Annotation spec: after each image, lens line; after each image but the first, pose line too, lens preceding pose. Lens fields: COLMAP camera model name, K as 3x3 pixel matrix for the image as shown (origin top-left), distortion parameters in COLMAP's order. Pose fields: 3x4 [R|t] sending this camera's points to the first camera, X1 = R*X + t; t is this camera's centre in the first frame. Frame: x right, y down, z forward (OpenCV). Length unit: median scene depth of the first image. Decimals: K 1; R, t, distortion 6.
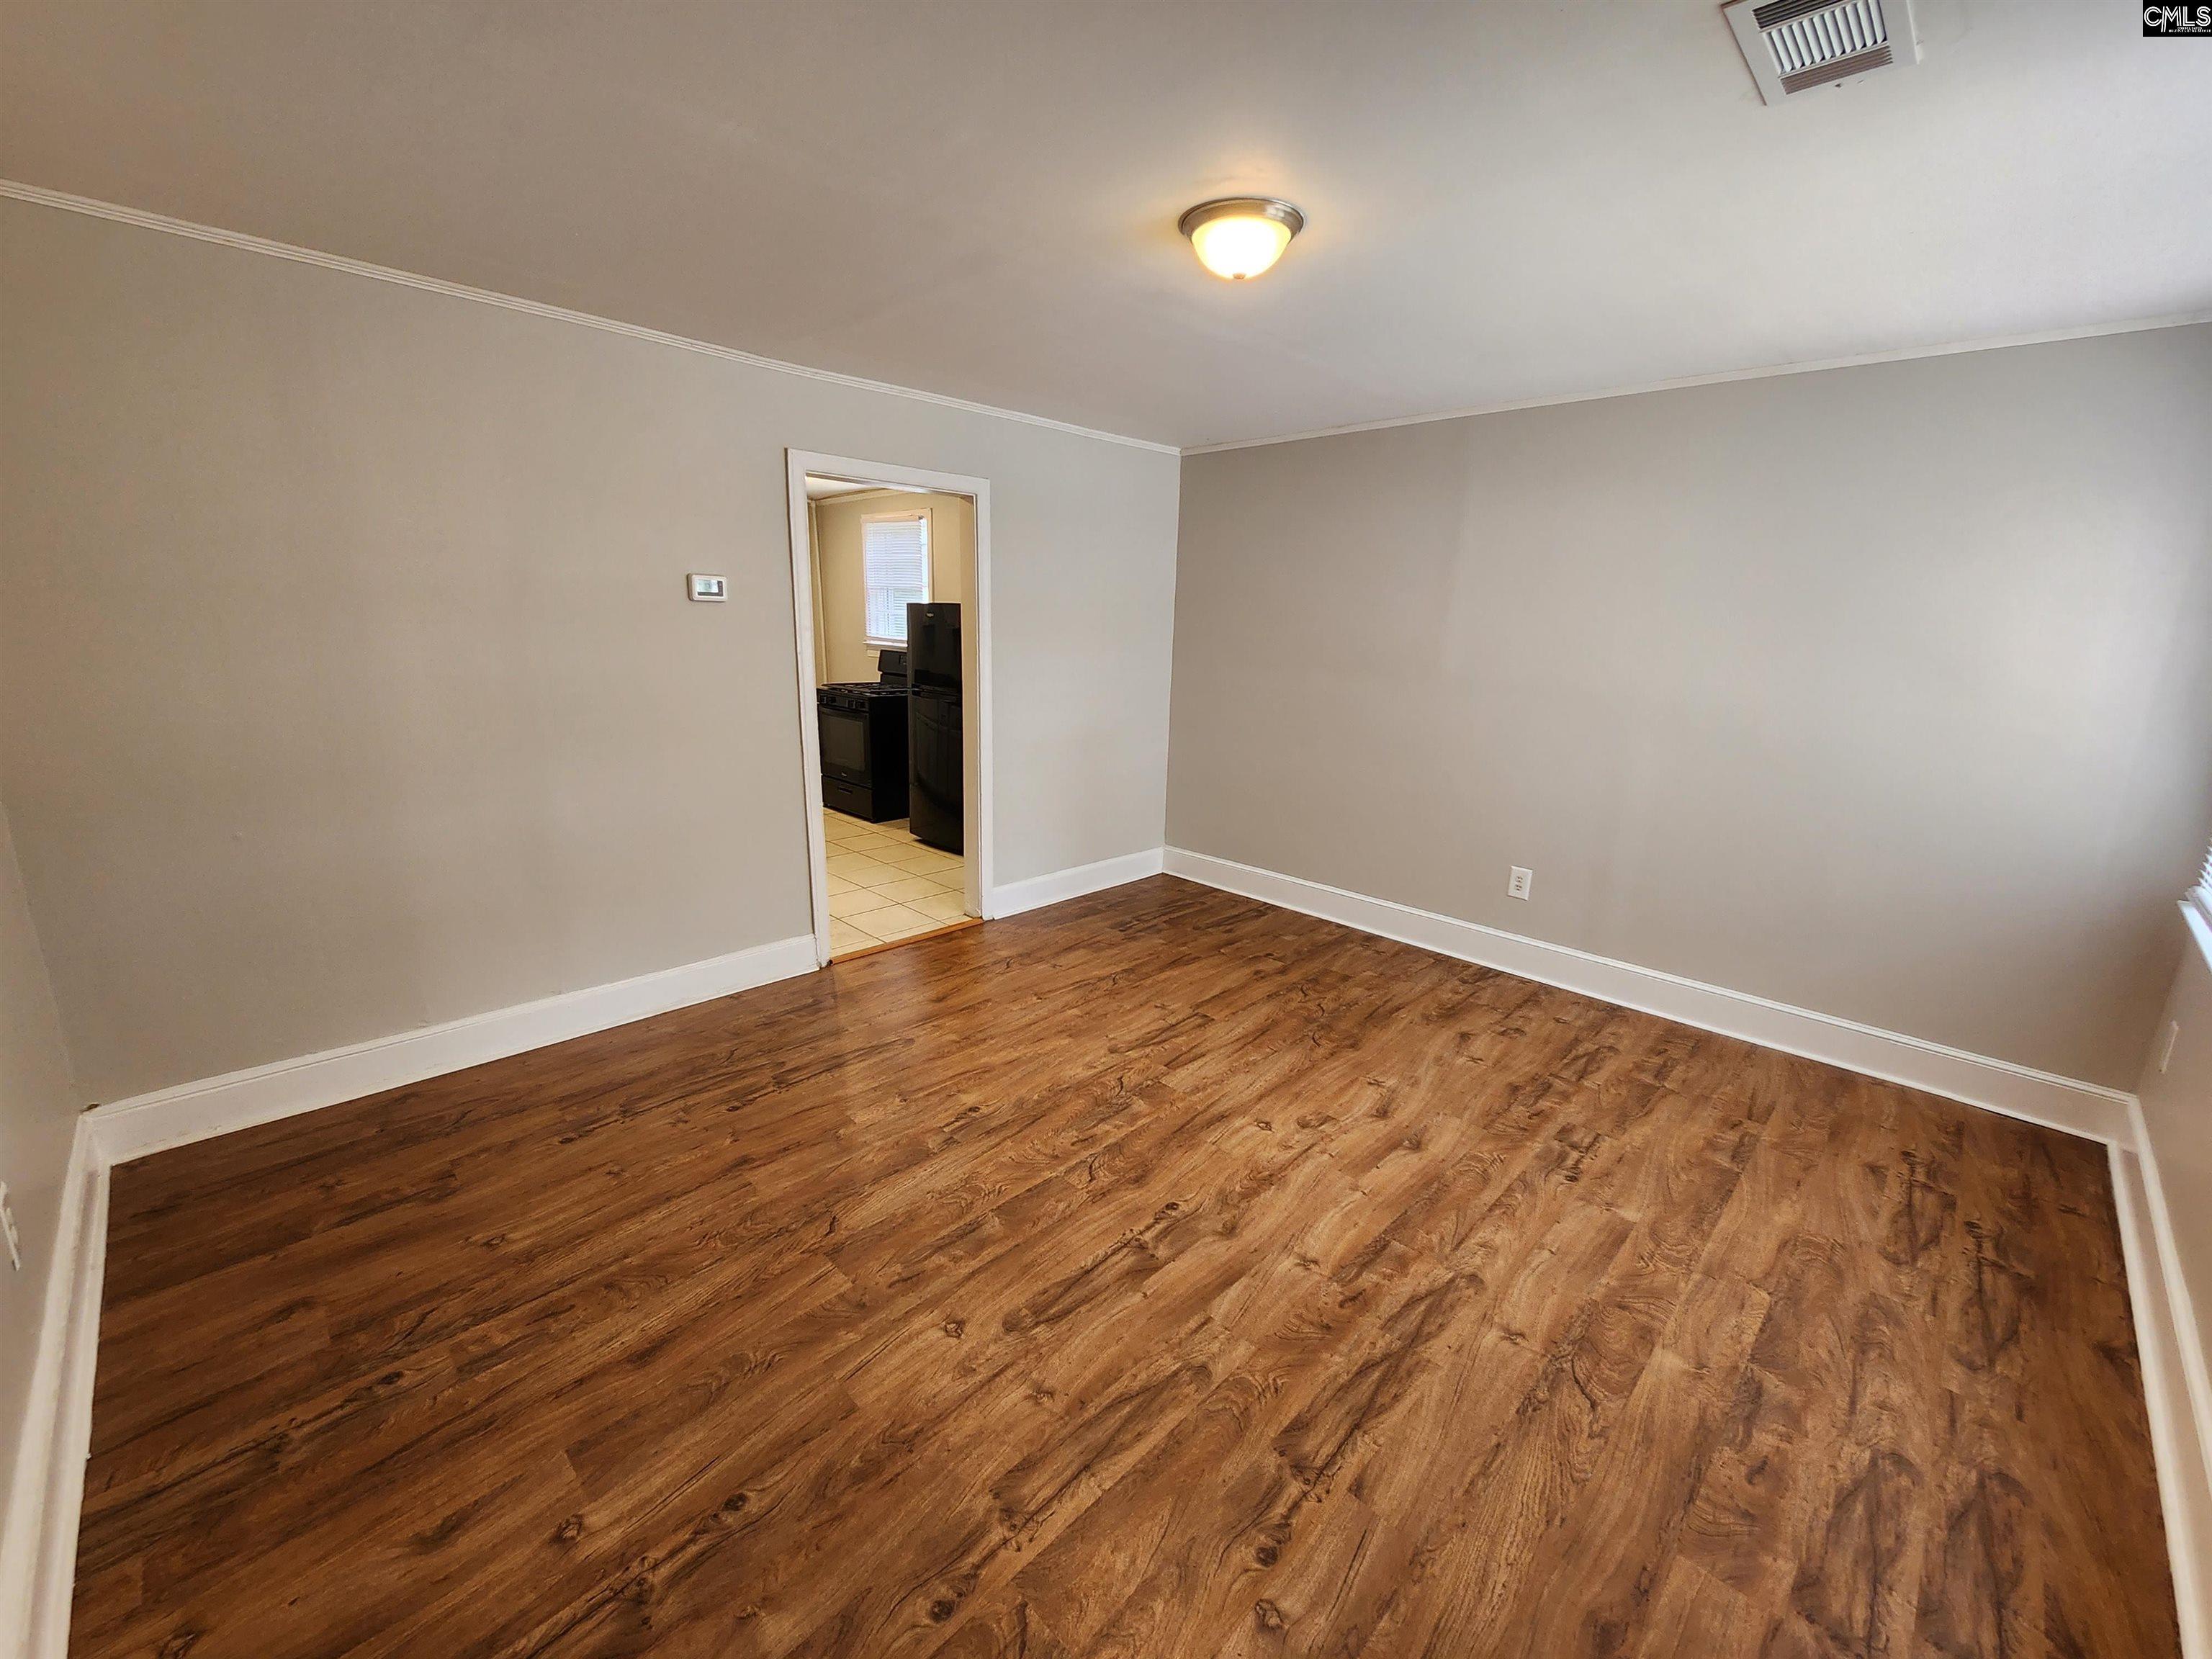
lens RADIAL K [[898.1, 0, 1113.9], [0, 898.1, 835.6], [0, 0, 1]] dist [0.003524, -0.001886]
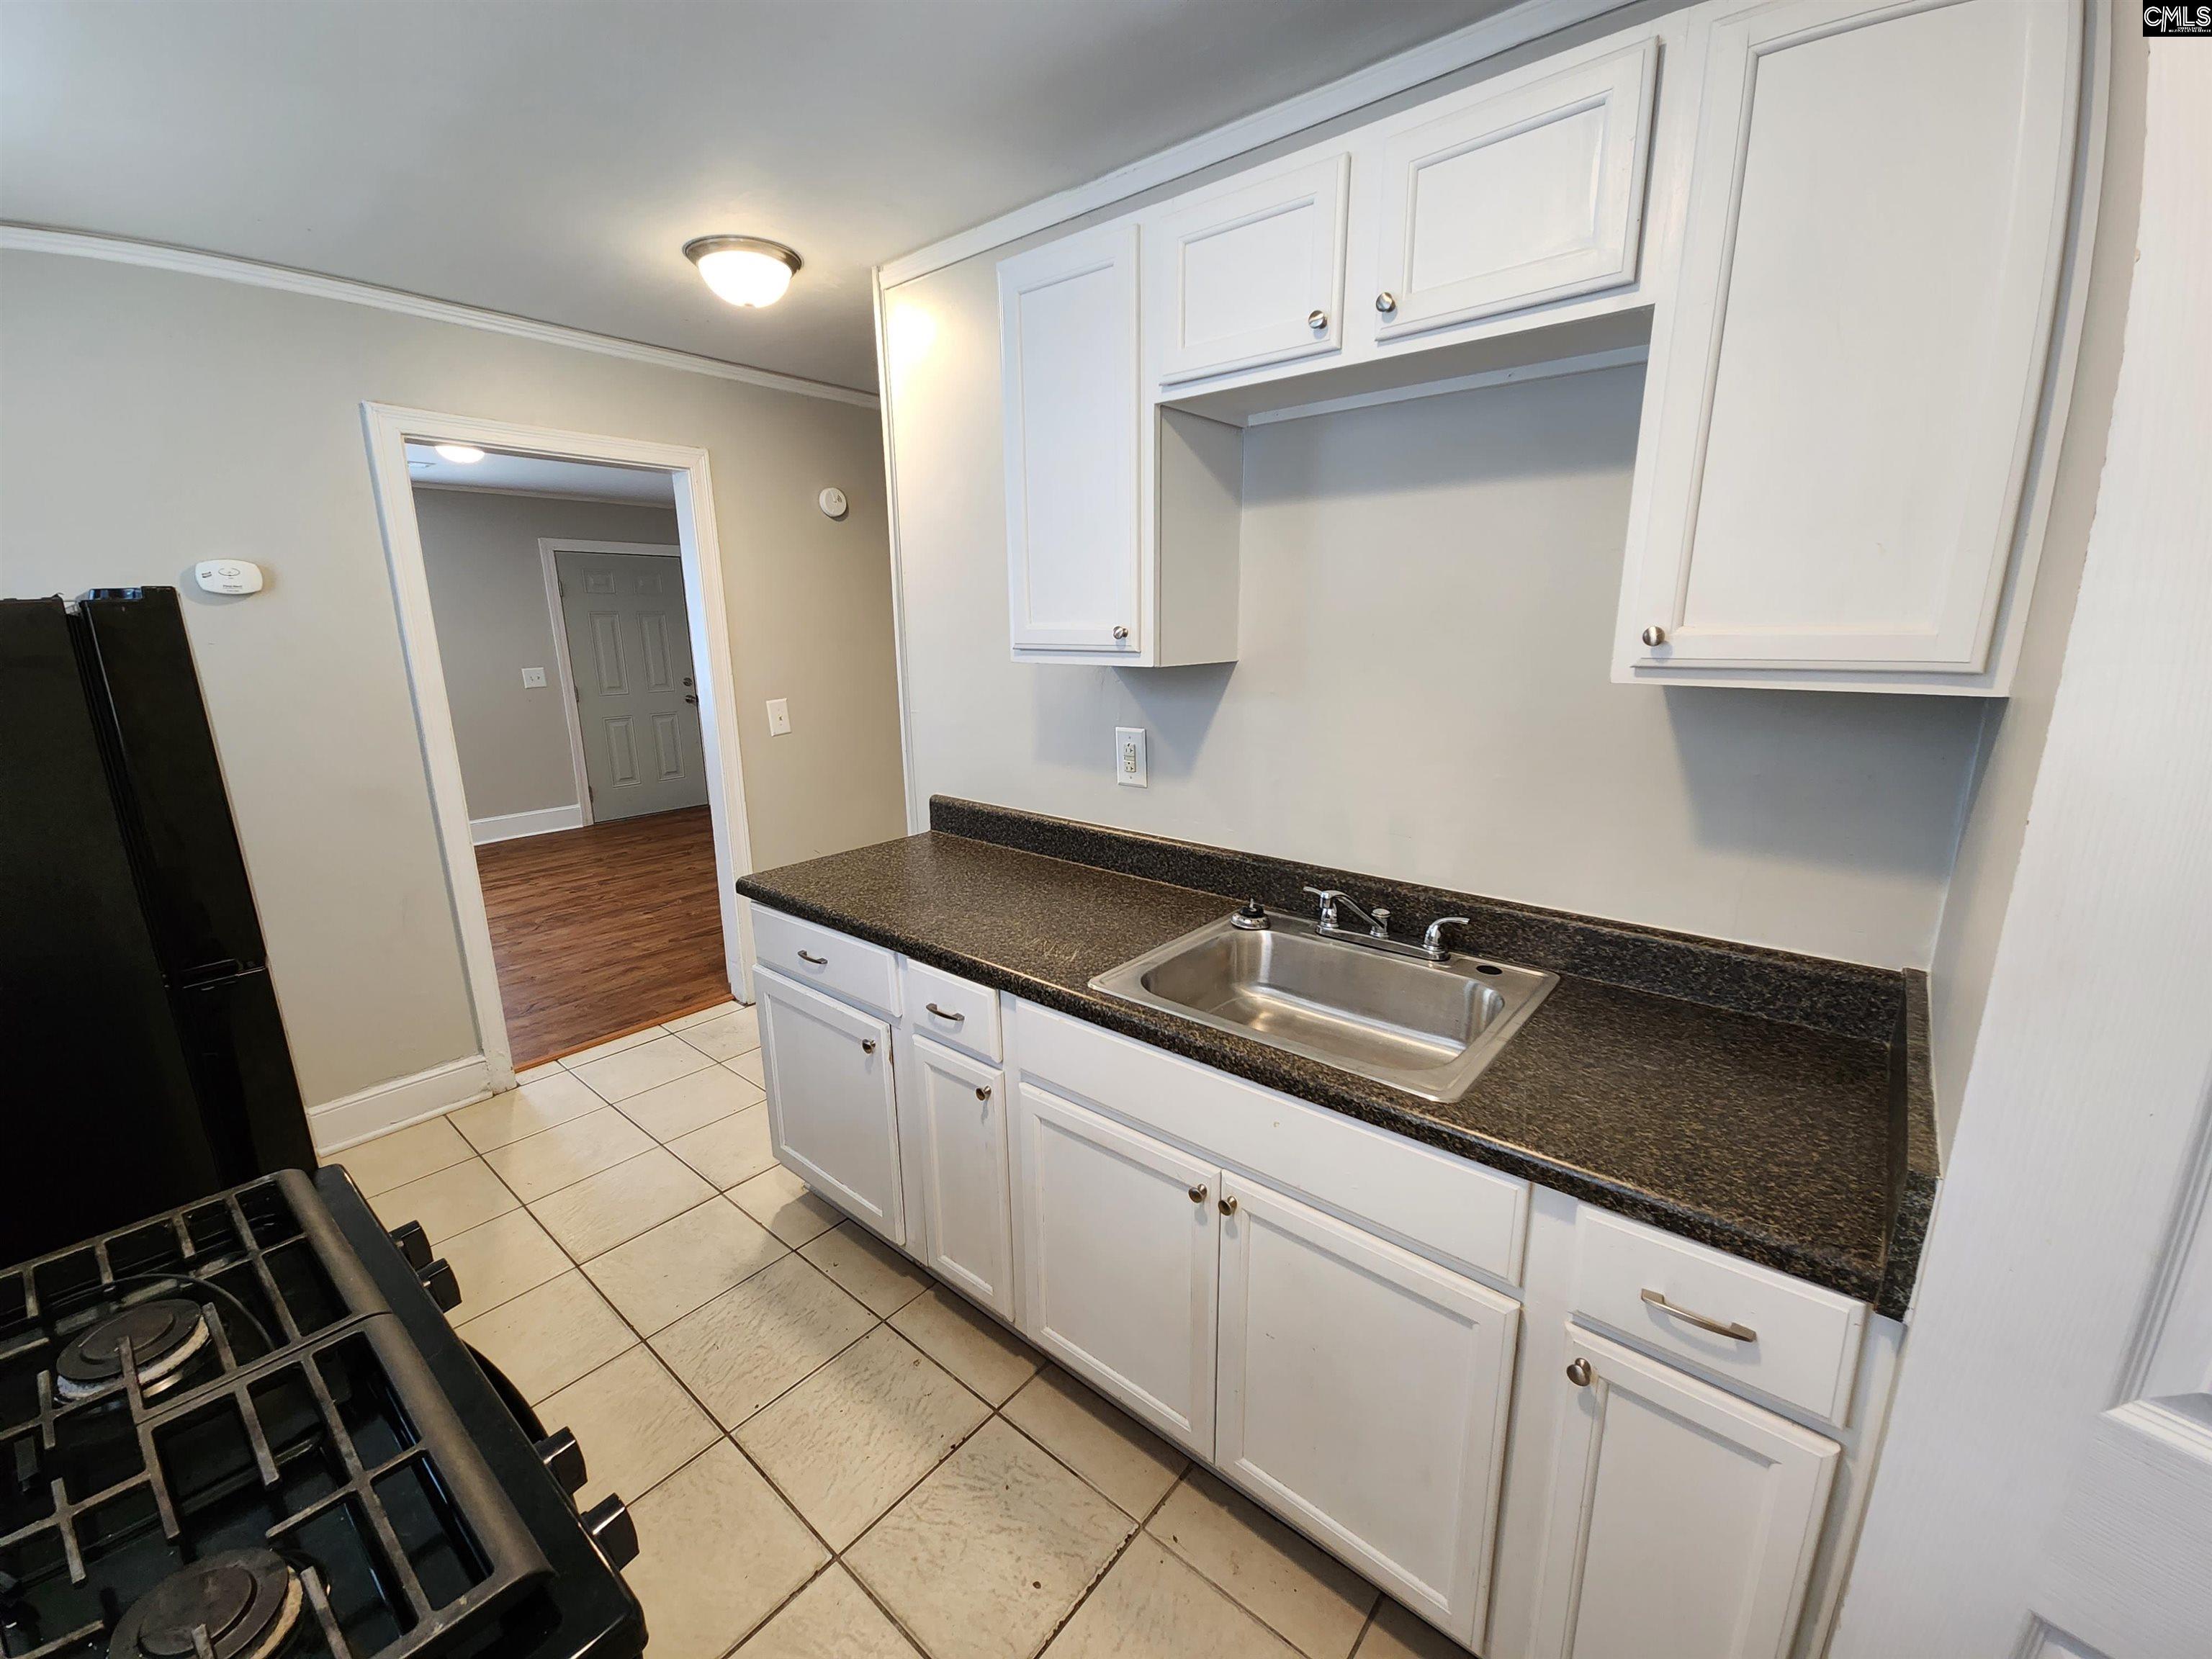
lens RADIAL K [[898.1, 0, 1105.0], [0, 898.1, 830.0], [0, 0, 1]] dist [0.003524, -0.001886]
pose [[-0.996987, 0.007372, -0.077219, -1.066344], [-0.028635, 0.890189, 0.454692, -0.758991], [0.072092, 0.455533, -0.887295, 2.995545]]
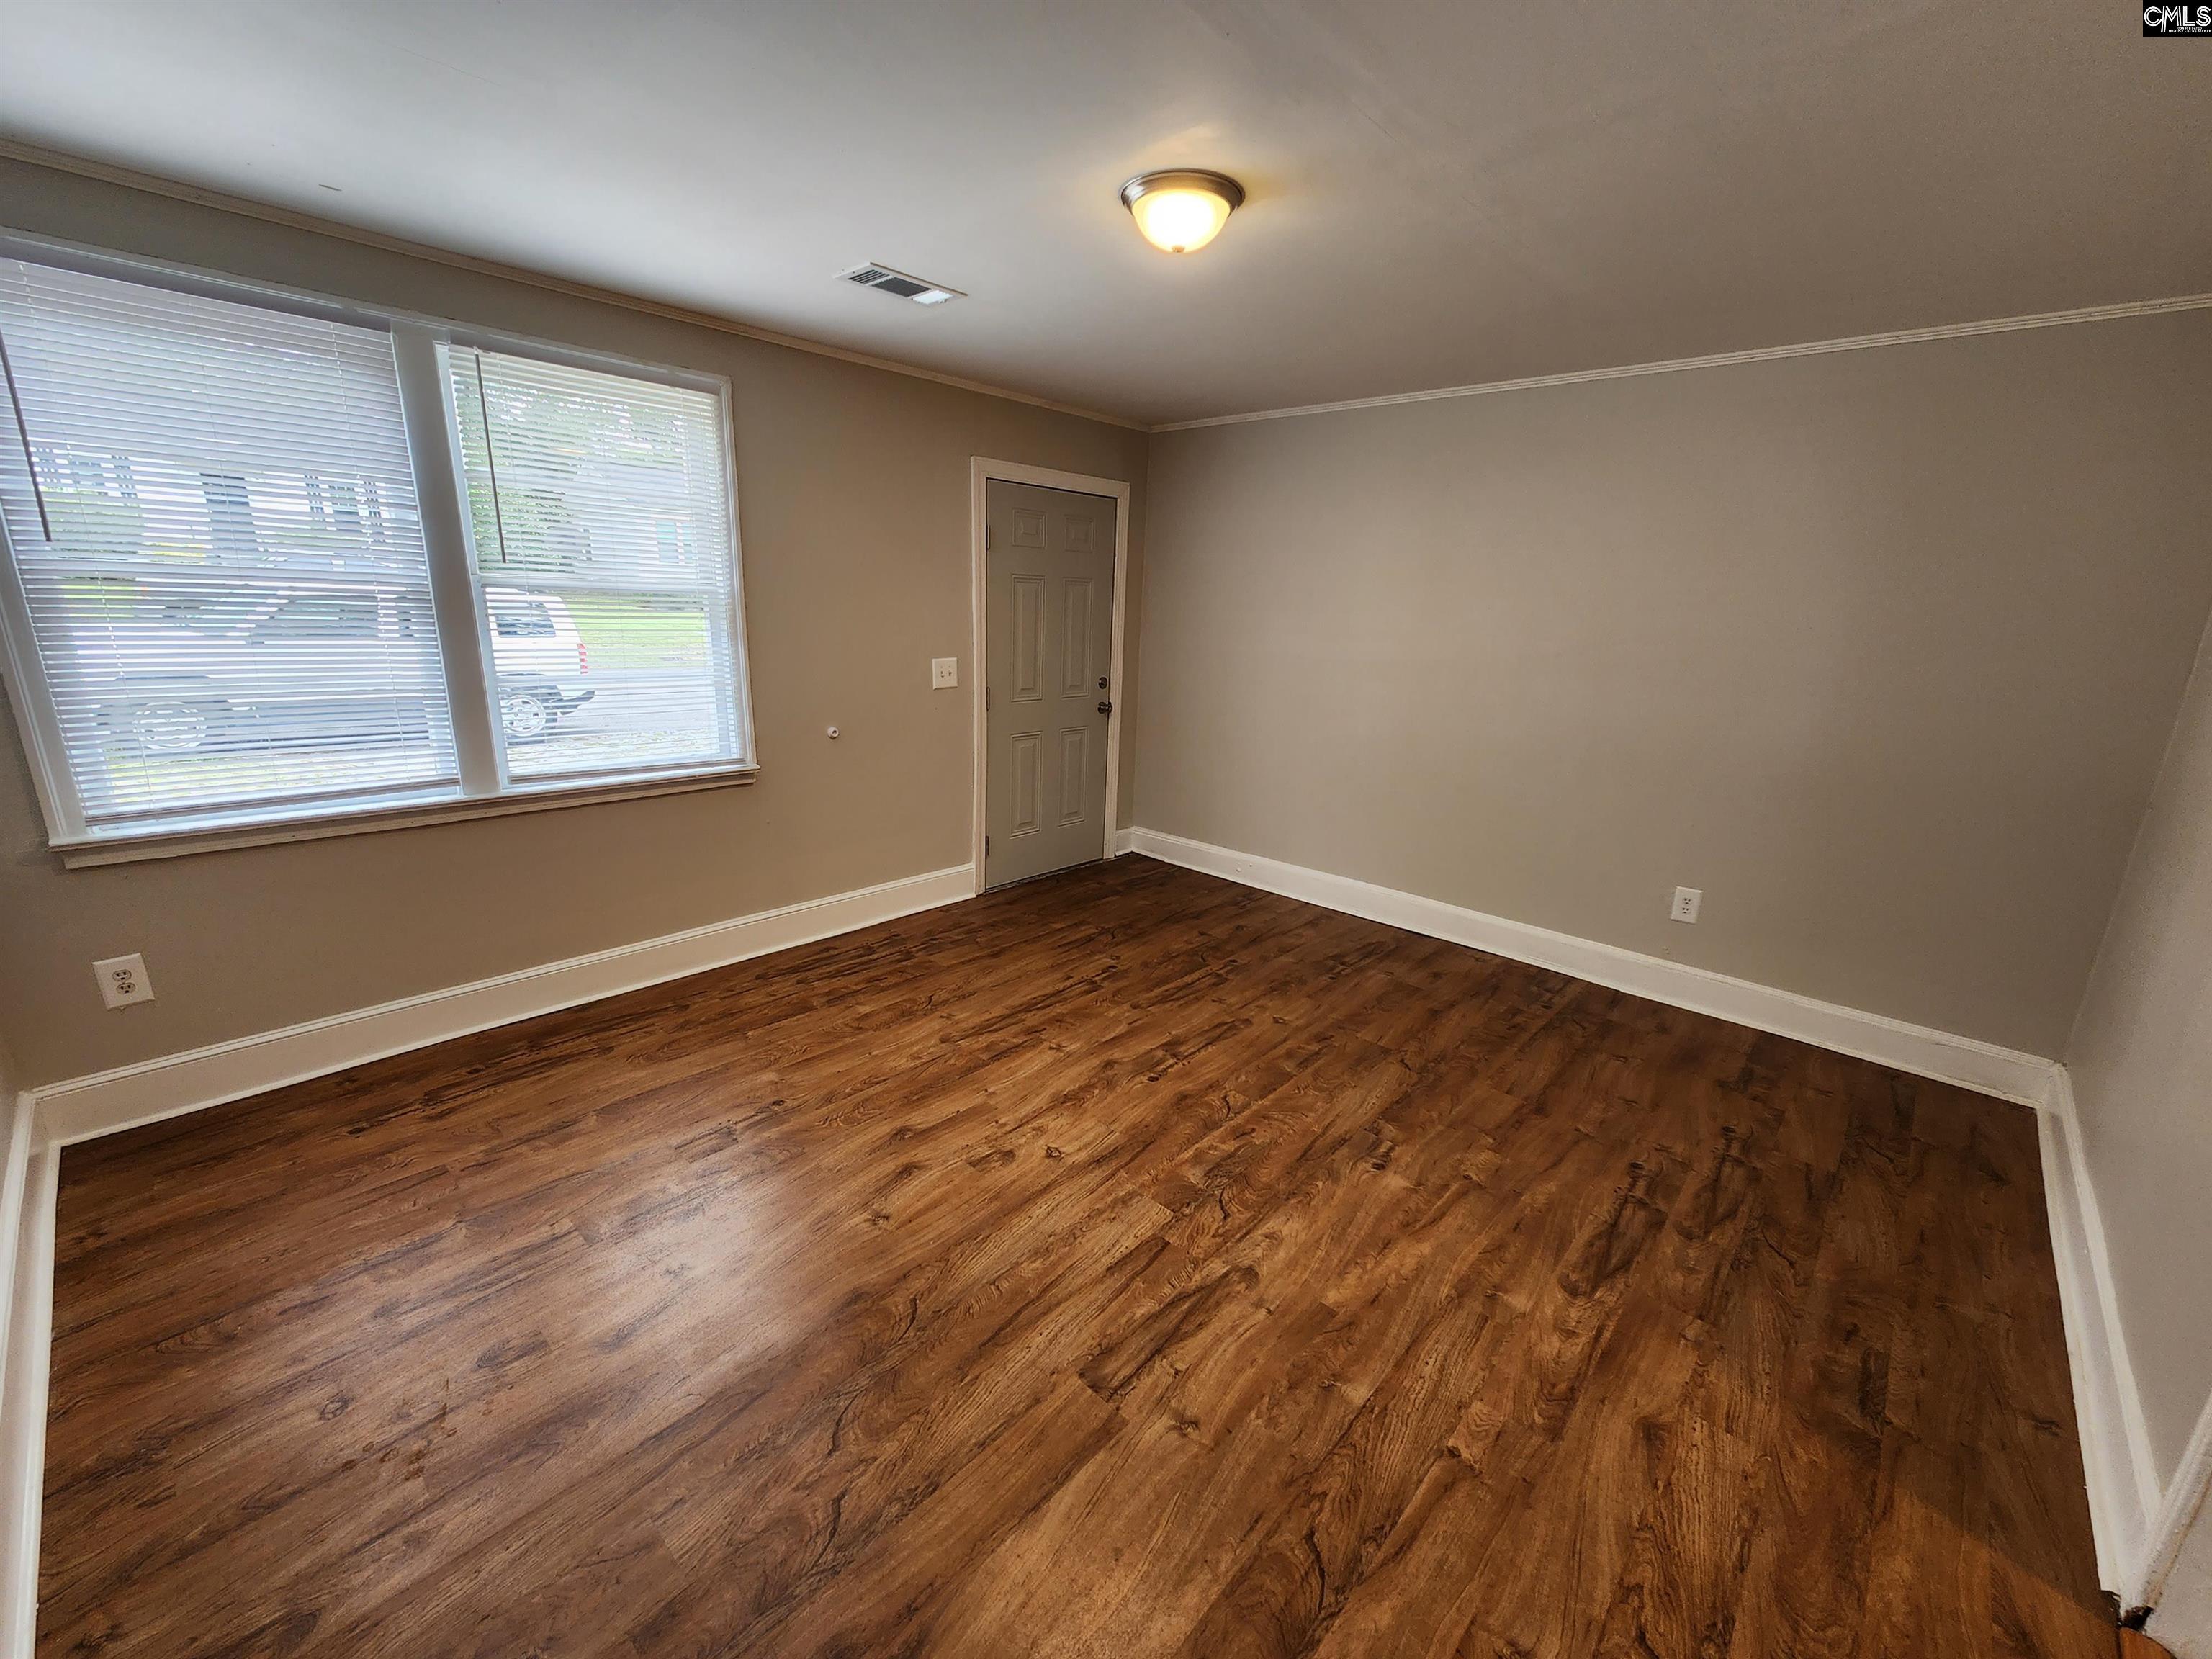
lens RADIAL K [[898.1, 0, 1107.1], [0, 898.1, 831.3], [0, 0, 1]] dist [0.003524, -0.001886]
pose [[-0.997827, -0.051809, -0.040704, 0.197260], [-0.064942, 0.877593, 0.474987, -0.465166], [0.011113, 0.476598, -0.879051, 1.937282]]
